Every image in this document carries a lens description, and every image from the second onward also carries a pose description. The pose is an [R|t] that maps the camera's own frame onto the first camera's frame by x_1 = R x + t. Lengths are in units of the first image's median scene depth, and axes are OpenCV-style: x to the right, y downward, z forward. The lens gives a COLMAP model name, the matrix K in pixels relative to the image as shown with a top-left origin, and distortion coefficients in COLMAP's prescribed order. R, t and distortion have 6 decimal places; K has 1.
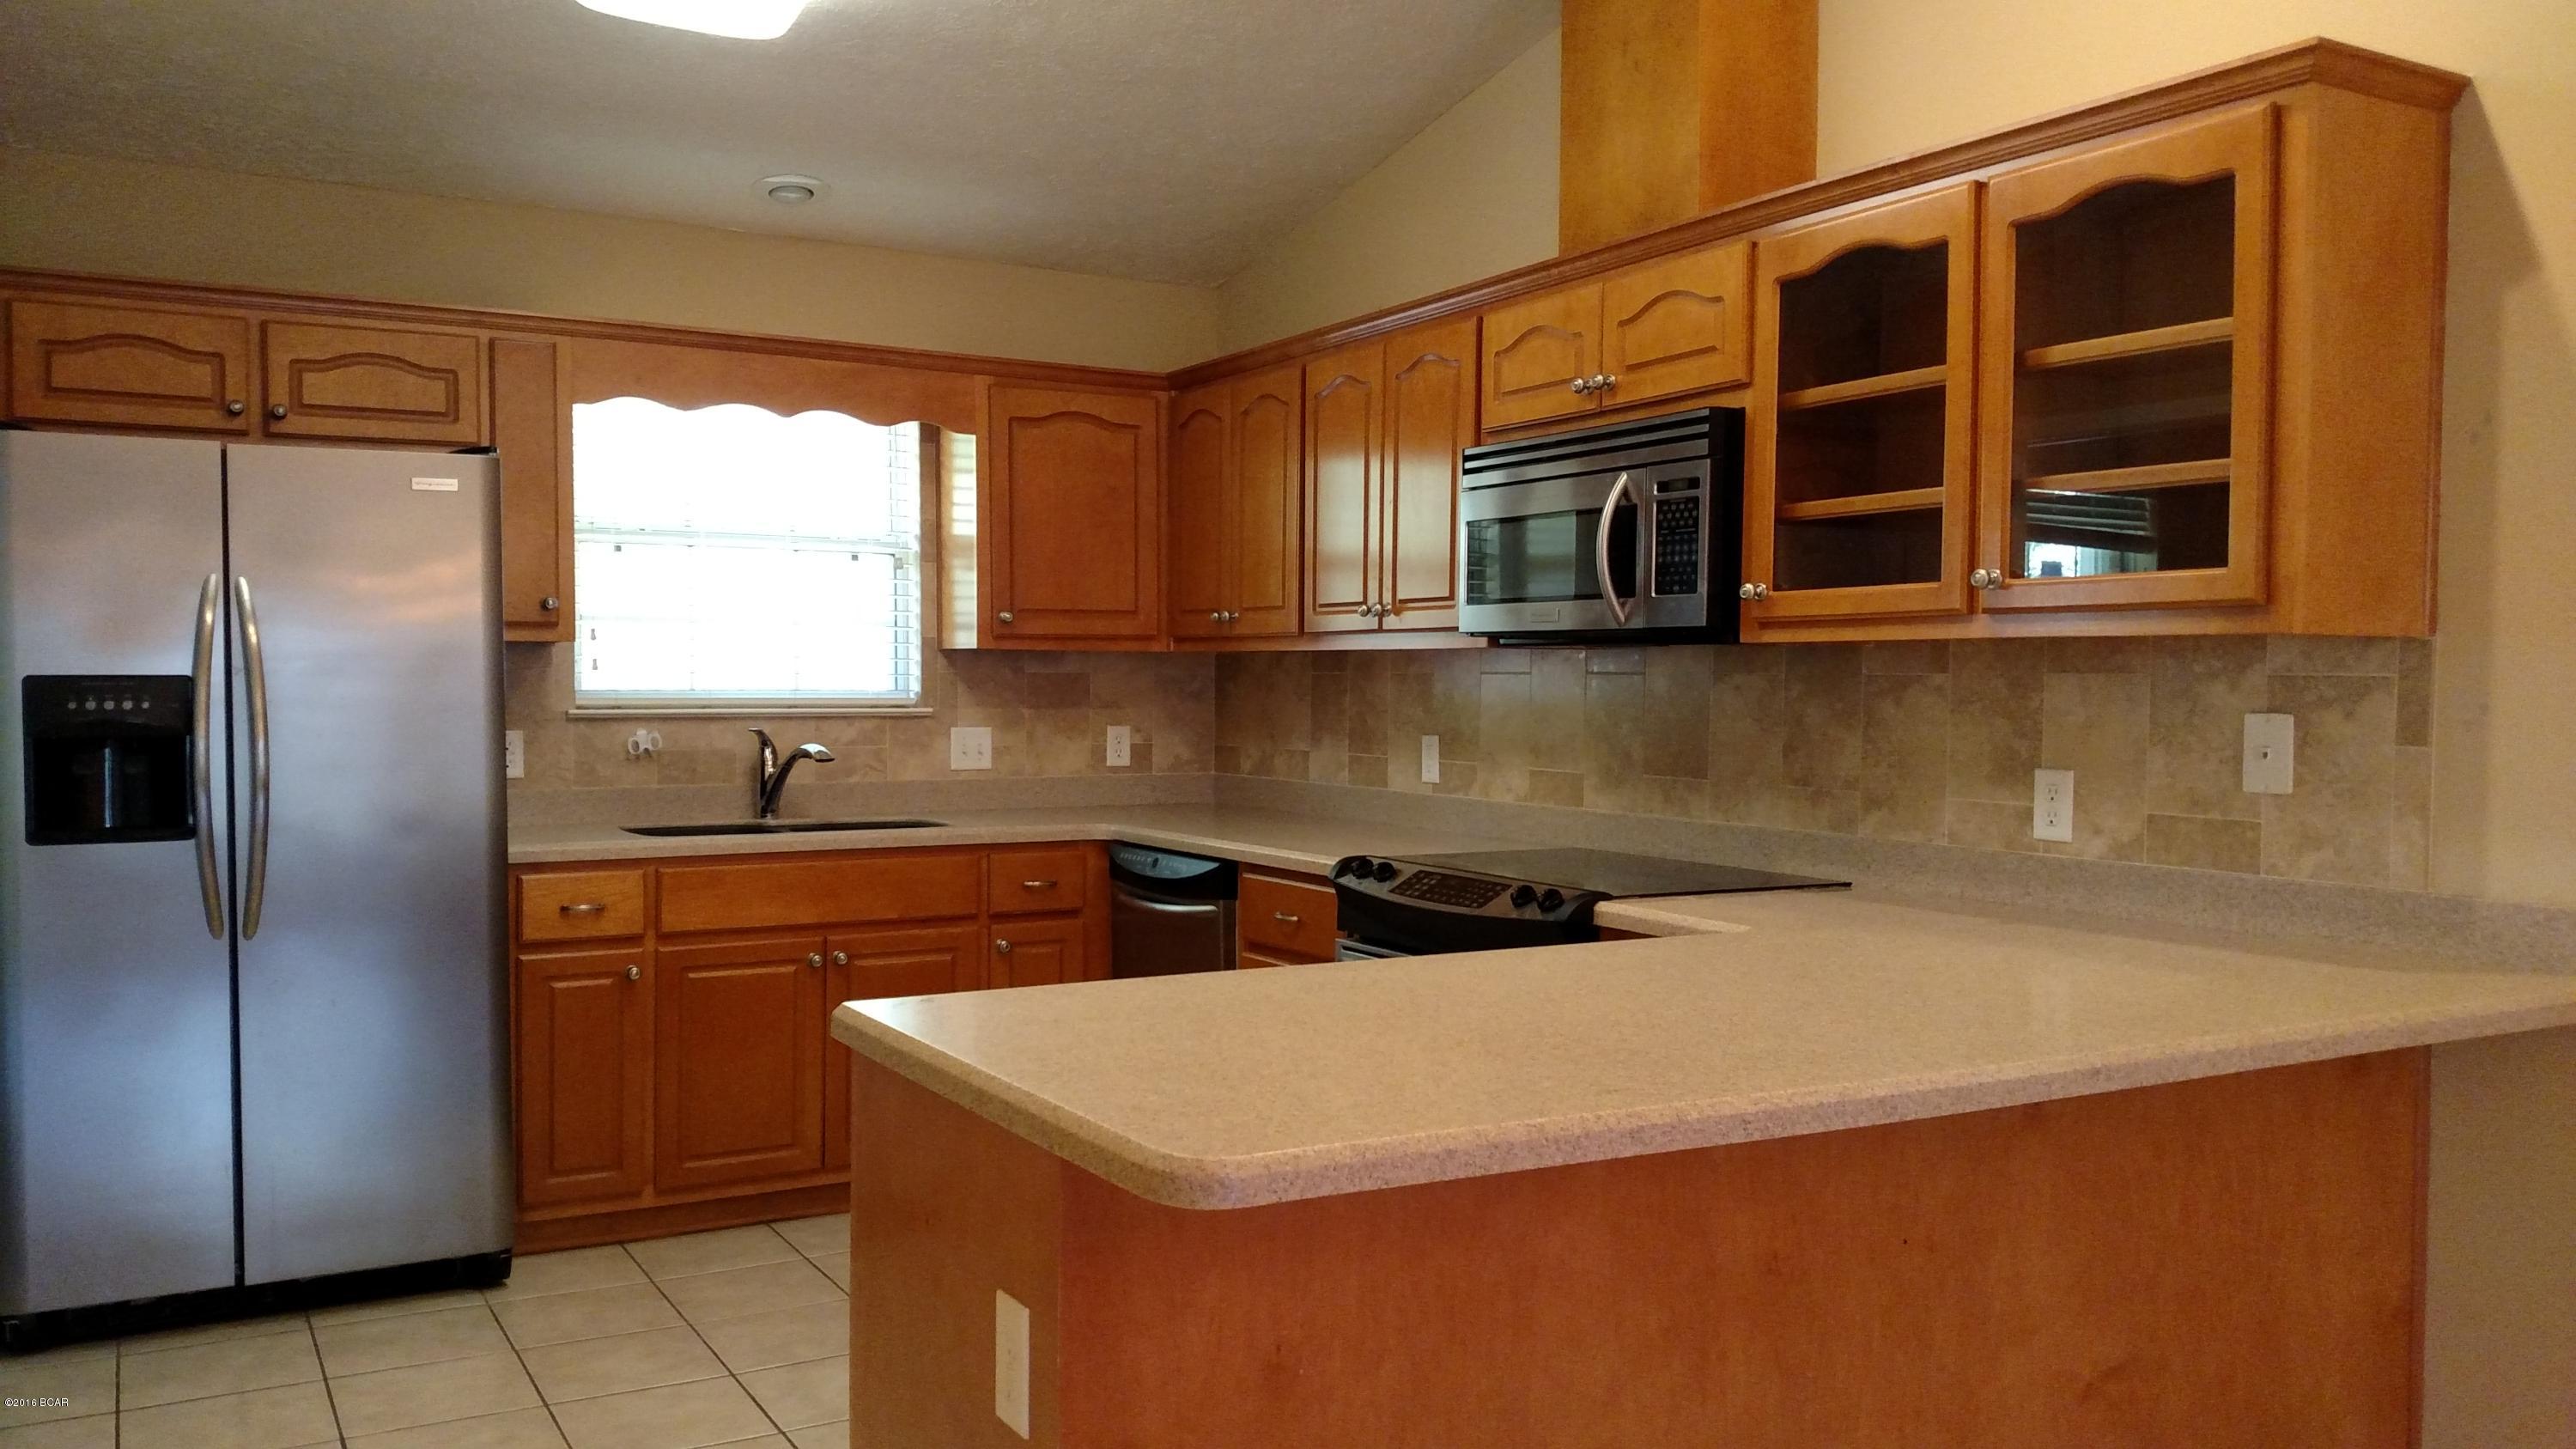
lens RADIAL K [[2007.1, 0, 1265.8], [0, 2007.1, 730.3], [0, 0, 1]] dist [0.020725, -0.066943]
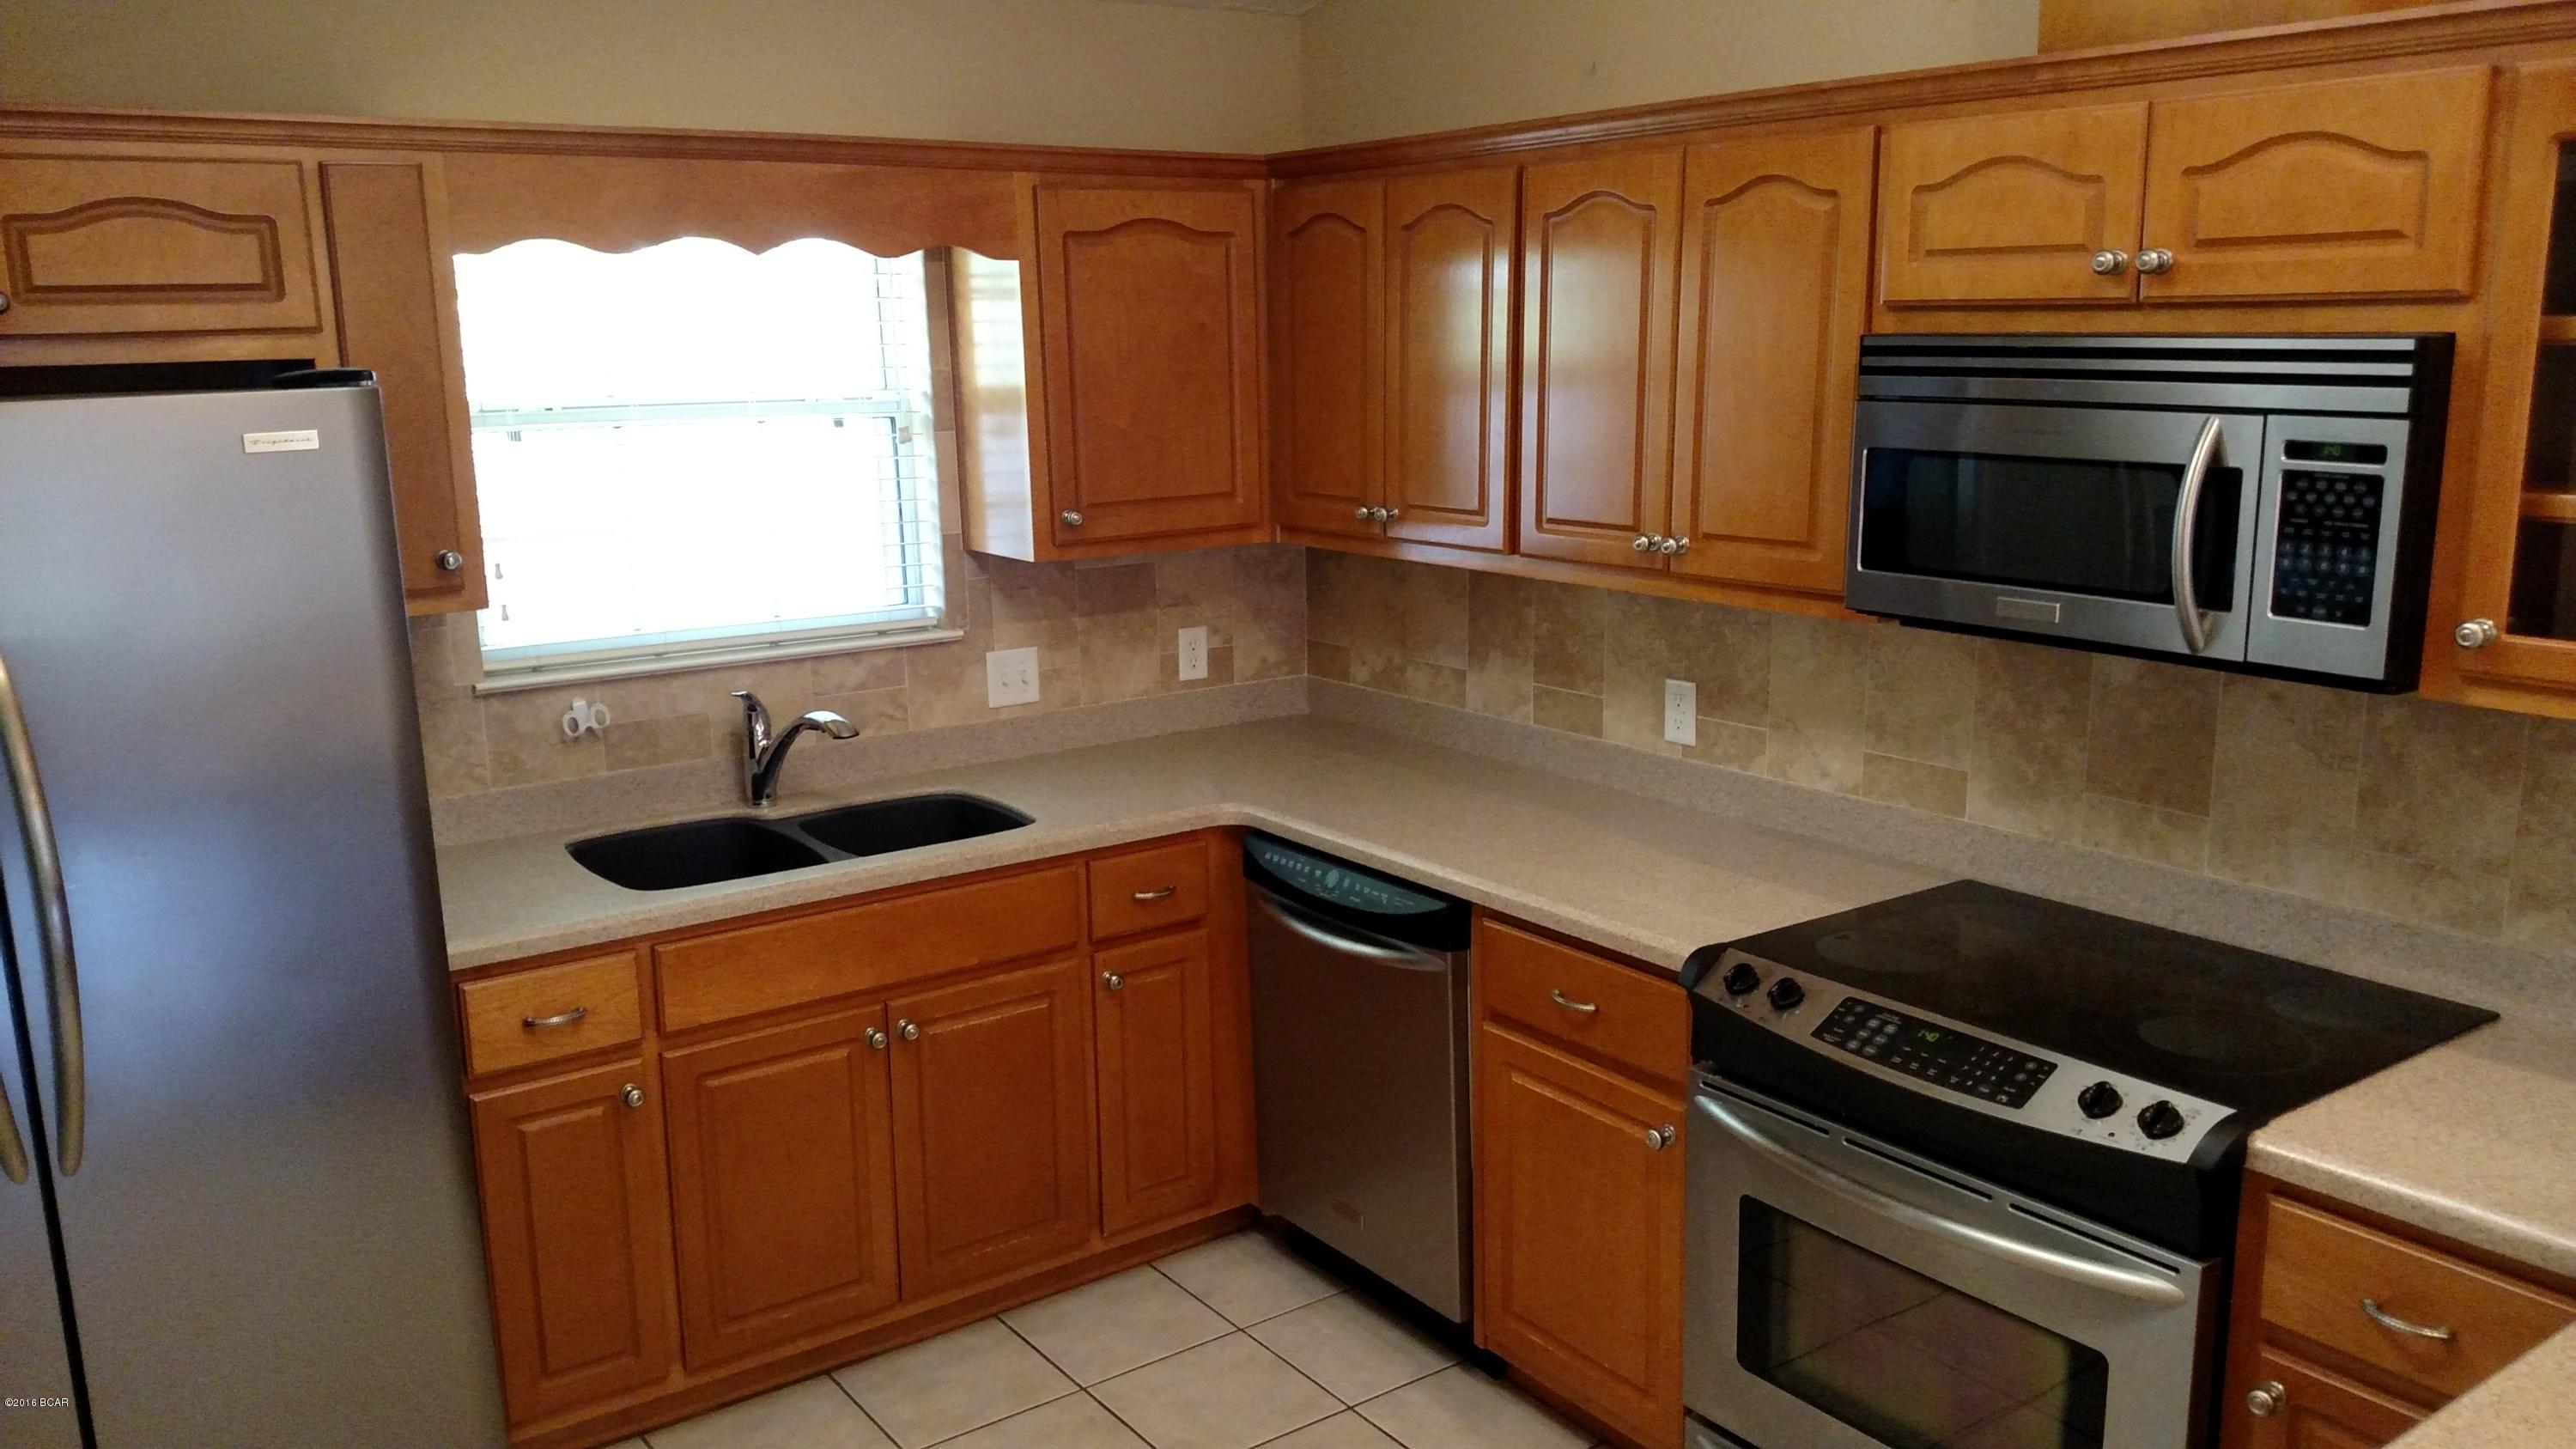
lens RADIAL K [[2007.1, 0, 1241.1], [0, 2007.1, 753.3], [0, 0, 1]] dist [0.020725, -0.066943]
pose [[0.994671, -0.044753, 0.092877, -0.153151], [0.026653, 0.981868, 0.187682, -0.117173], [-0.099592, -0.184206, 0.977829, 0.292141]]
